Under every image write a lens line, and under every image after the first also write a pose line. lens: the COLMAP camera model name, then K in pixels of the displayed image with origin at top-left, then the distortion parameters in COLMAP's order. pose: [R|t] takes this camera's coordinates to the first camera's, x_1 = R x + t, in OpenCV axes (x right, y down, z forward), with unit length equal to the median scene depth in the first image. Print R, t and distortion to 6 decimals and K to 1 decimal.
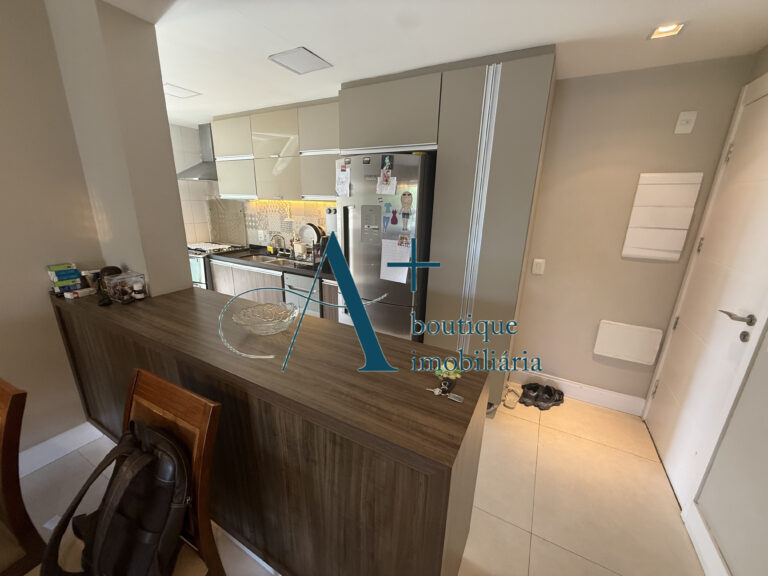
lens RADIAL K [[307.5, 0, 380.6], [0, 307.5, 287.4], [0, 0, 1]] dist [0.002730, 0.000068]
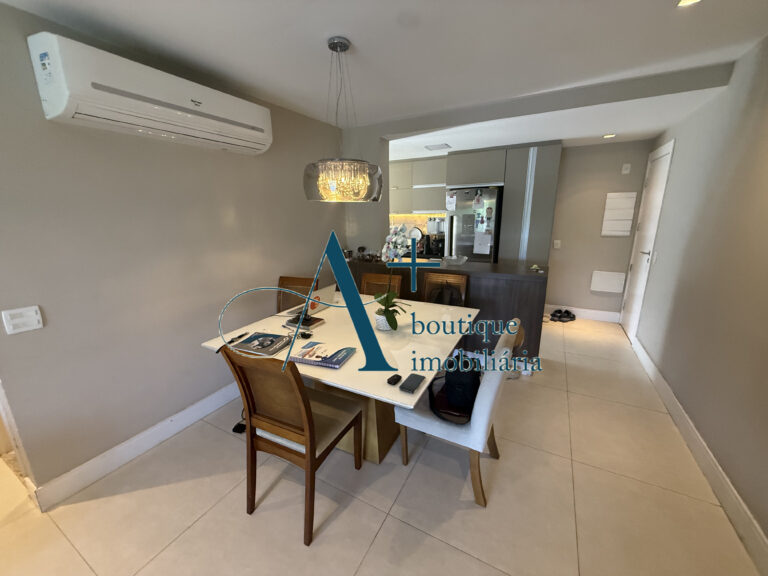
lens RADIAL K [[307.5, 0, 381.0], [0, 307.5, 288.0], [0, 0, 1]] dist [0.002730, 0.000068]
pose [[0.999256, -0.036576, -0.012215, -0.542182], [0.036058, 0.998540, -0.040216, 0.237170], [0.013668, 0.039746, 0.999116, -0.865569]]
